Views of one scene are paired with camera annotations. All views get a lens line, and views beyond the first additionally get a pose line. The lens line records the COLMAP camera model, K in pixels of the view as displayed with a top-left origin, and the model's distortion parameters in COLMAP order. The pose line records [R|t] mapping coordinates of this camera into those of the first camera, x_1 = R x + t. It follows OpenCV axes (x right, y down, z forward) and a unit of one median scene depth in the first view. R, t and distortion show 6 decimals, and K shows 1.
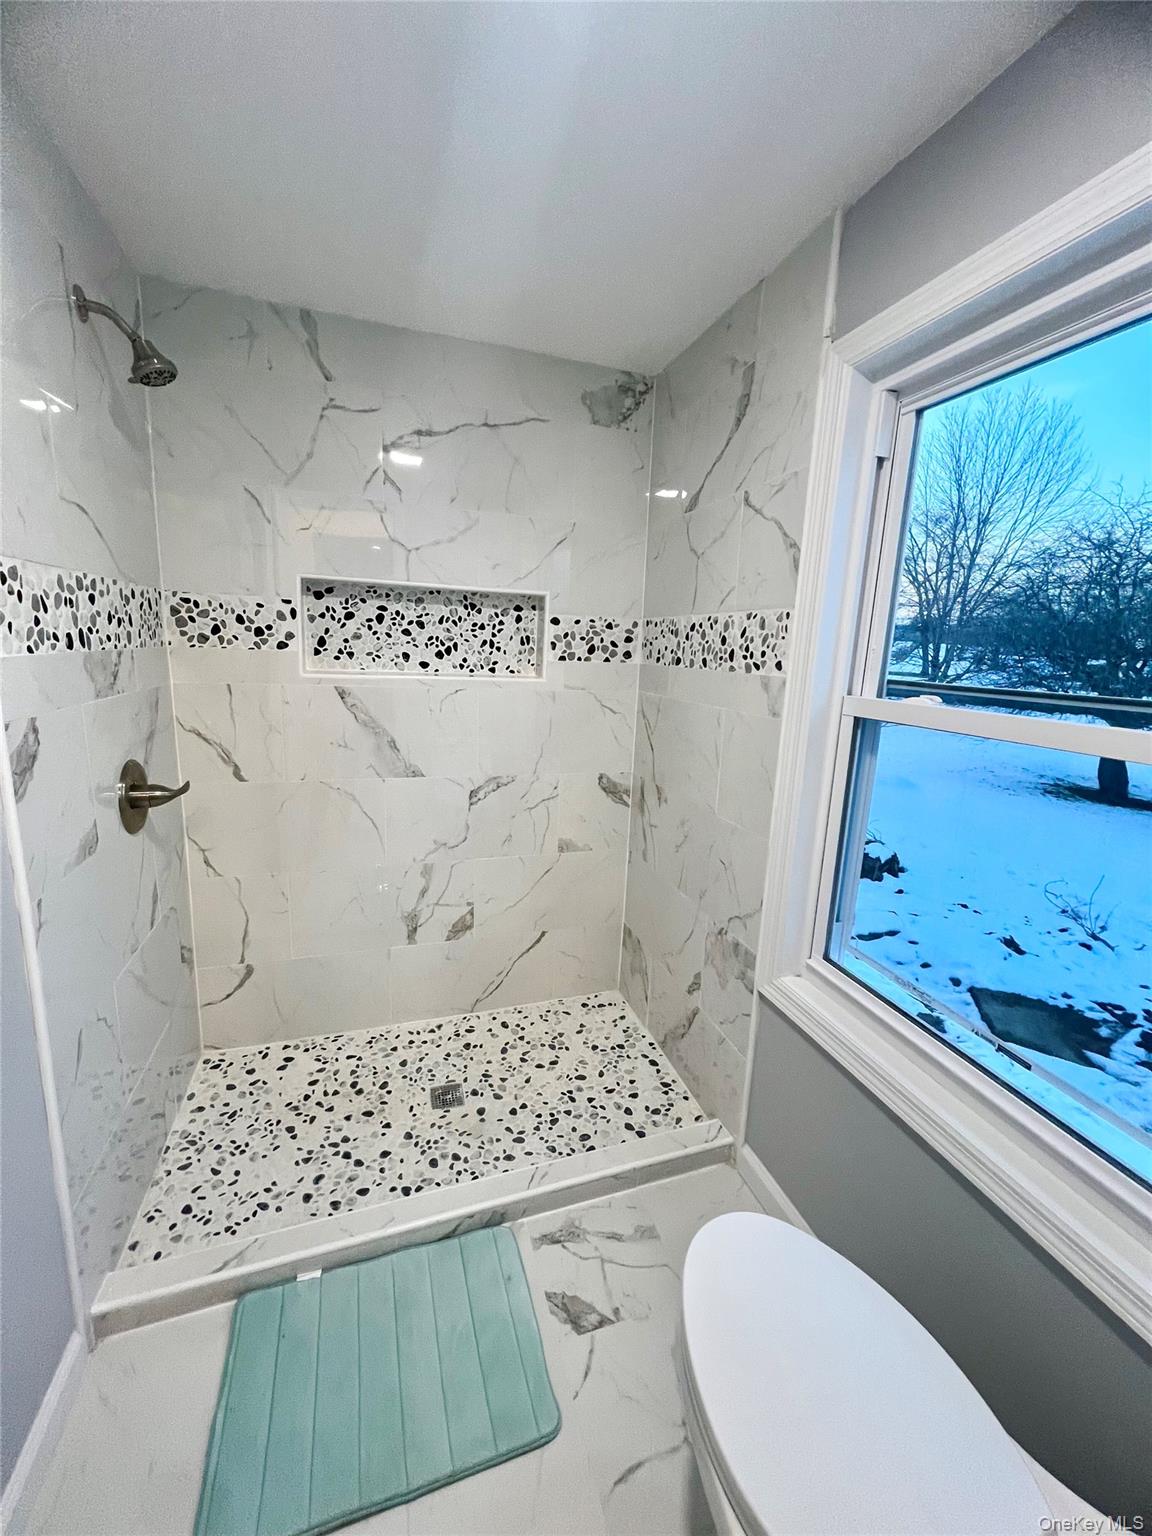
lens RADIAL K [[611.1, 0, 580.5], [0, 611.1, 764.9], [0, 0, 1]] dist [-0.000961, 0.000041]
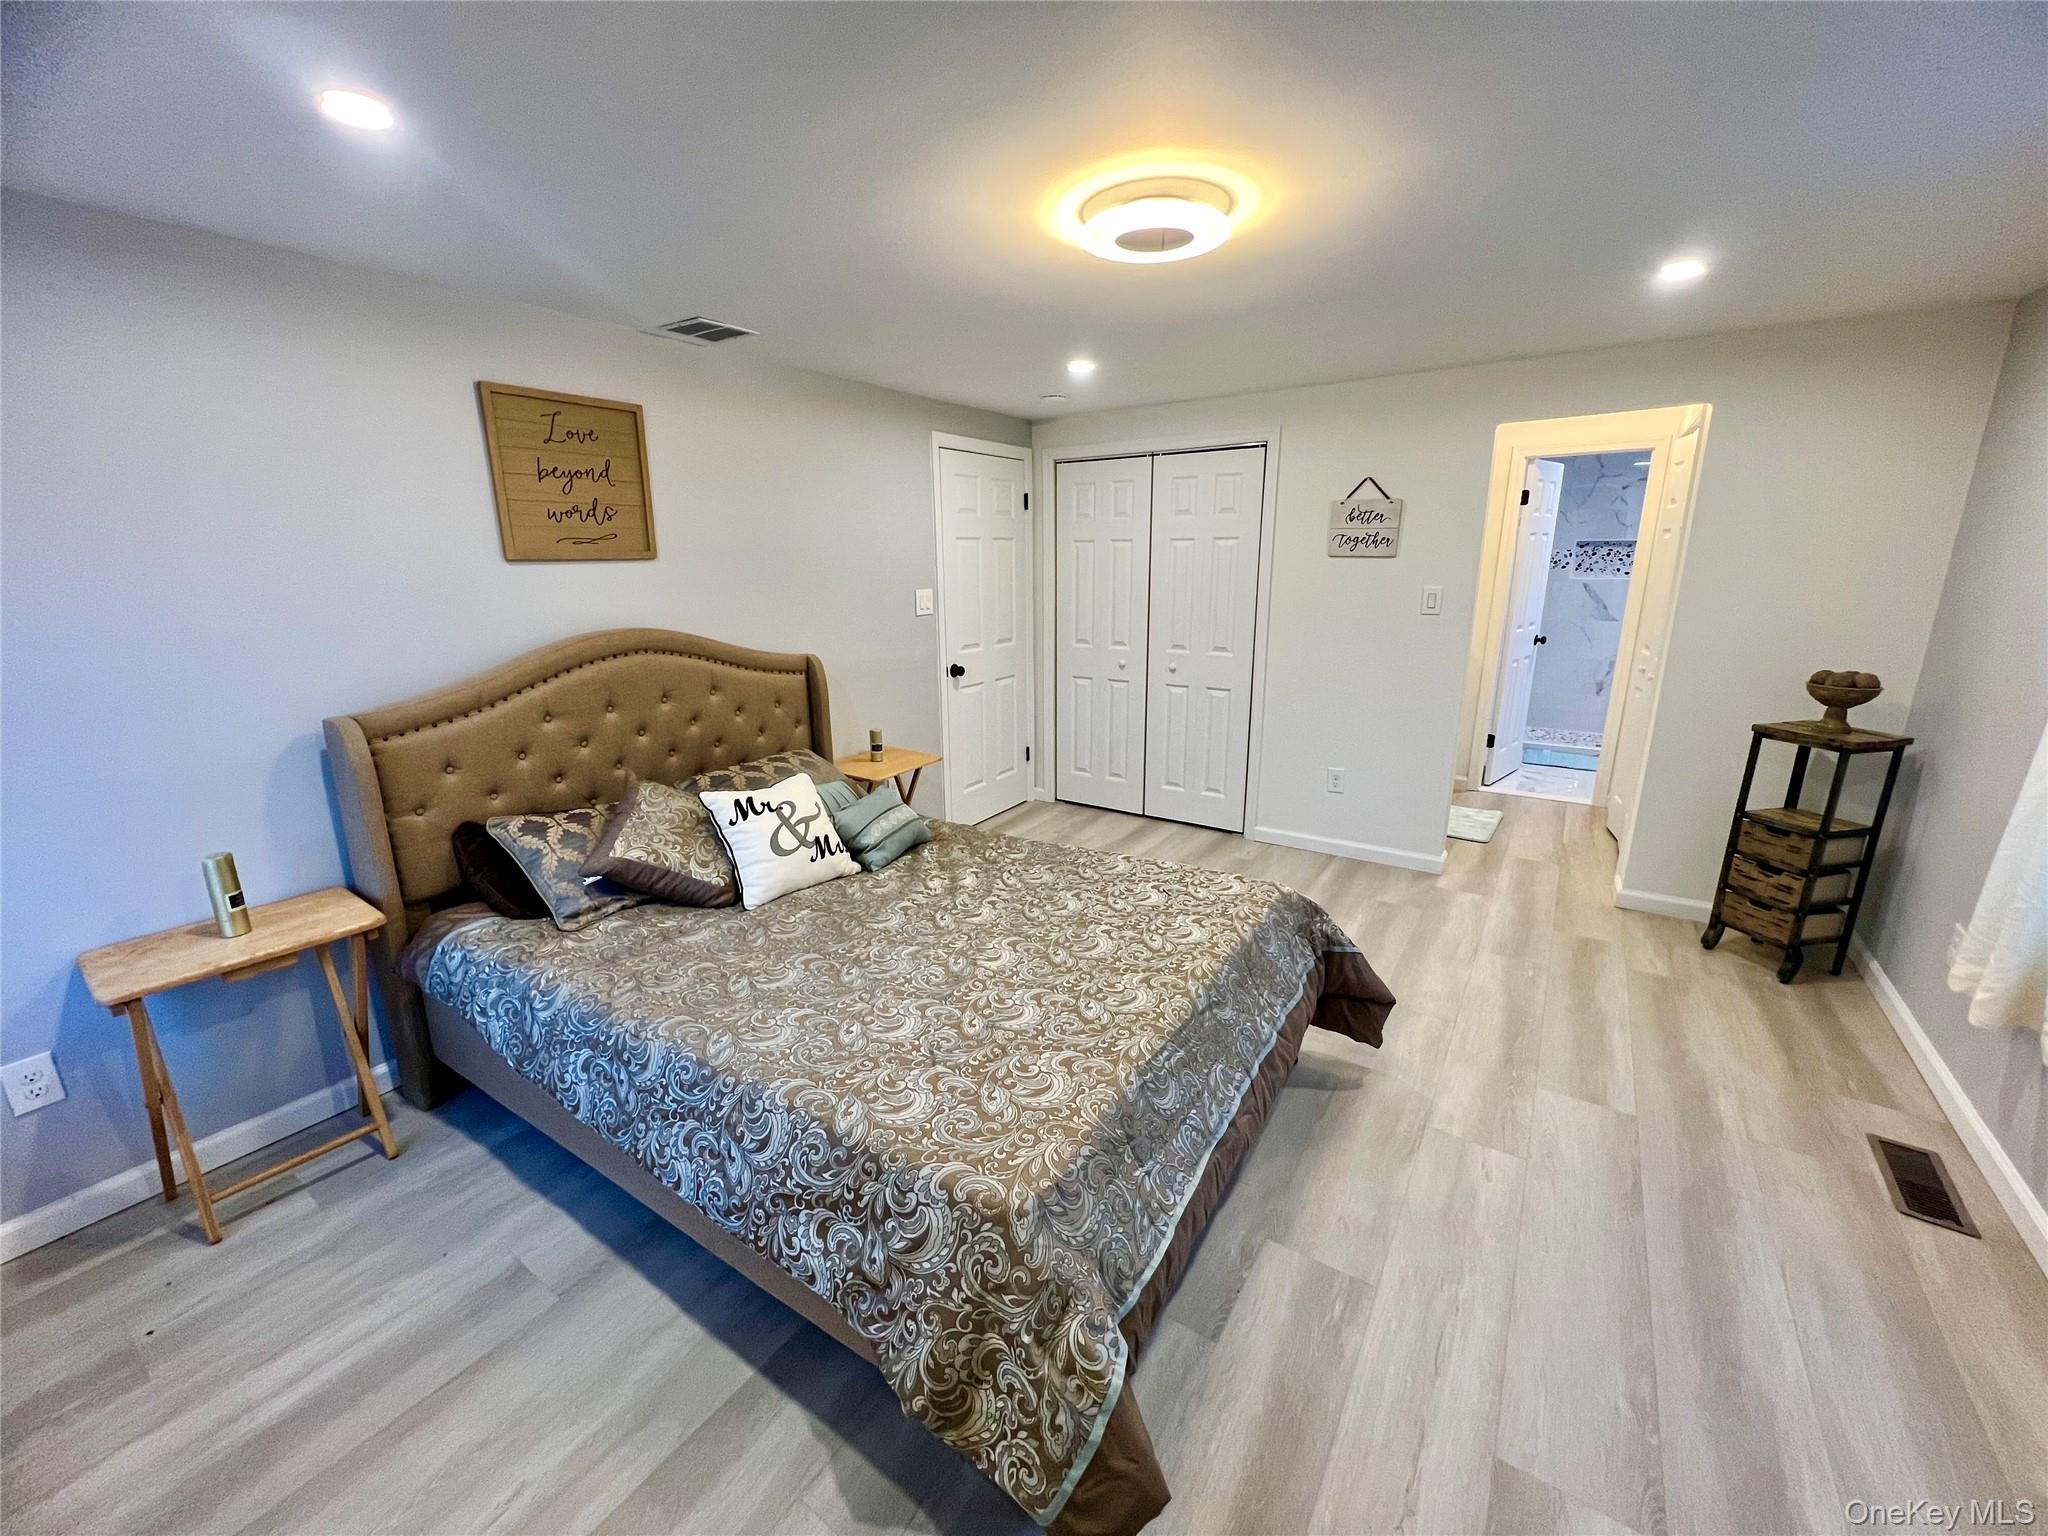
lens RADIAL K [[814.8, 0, 1025.5], [0, 814.8, 774.8], [0, 0, 1]] dist [-0.000961, 0.000041]
pose [[0.603628, 0.157588, -0.781537, 0.962960], [-0.112119, 0.987308, 0.112483, 0.533361], [0.789343, 0.019727, 0.613635, -2.863145]]
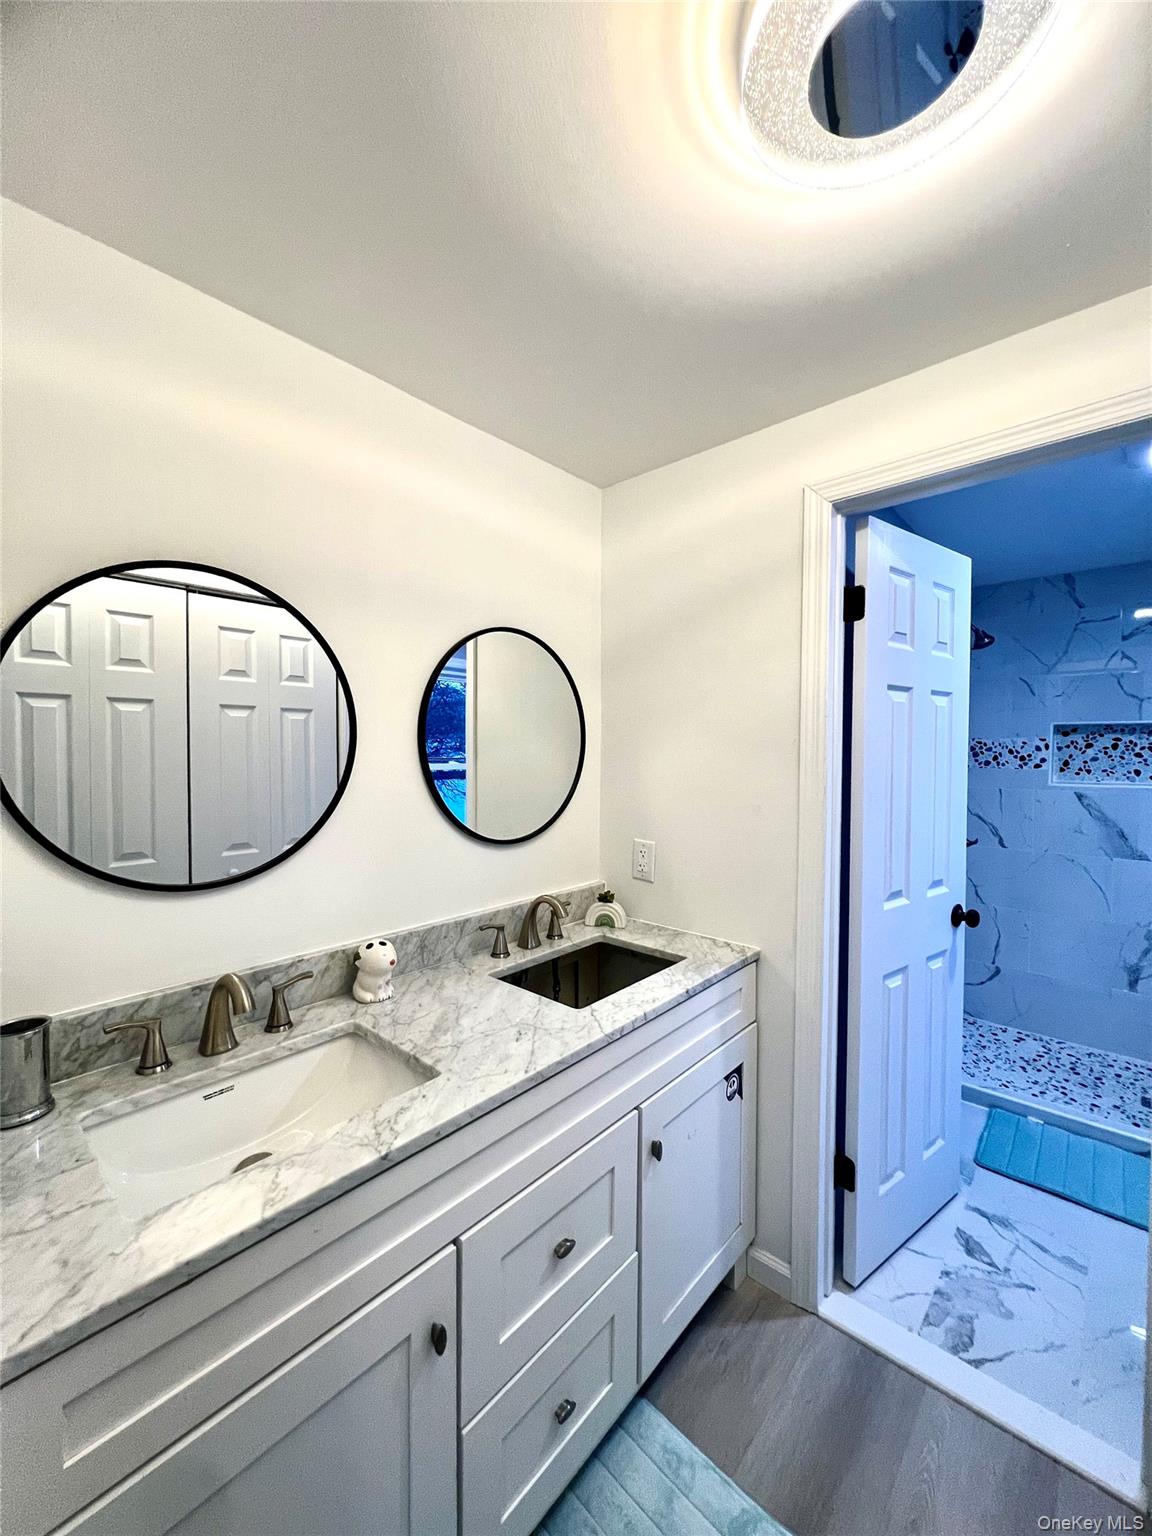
lens RADIAL K [[611.1, 0, 580.7], [0, 611.1, 764.9], [0, 0, 1]] dist [-0.000961, 0.000041]
pose [[0.490187, -0.021201, -0.871359, 0.314851], [-0.151713, 0.982369, -0.109248, 0.154654], [0.858312, 0.185748, 0.478328, -0.778256]]
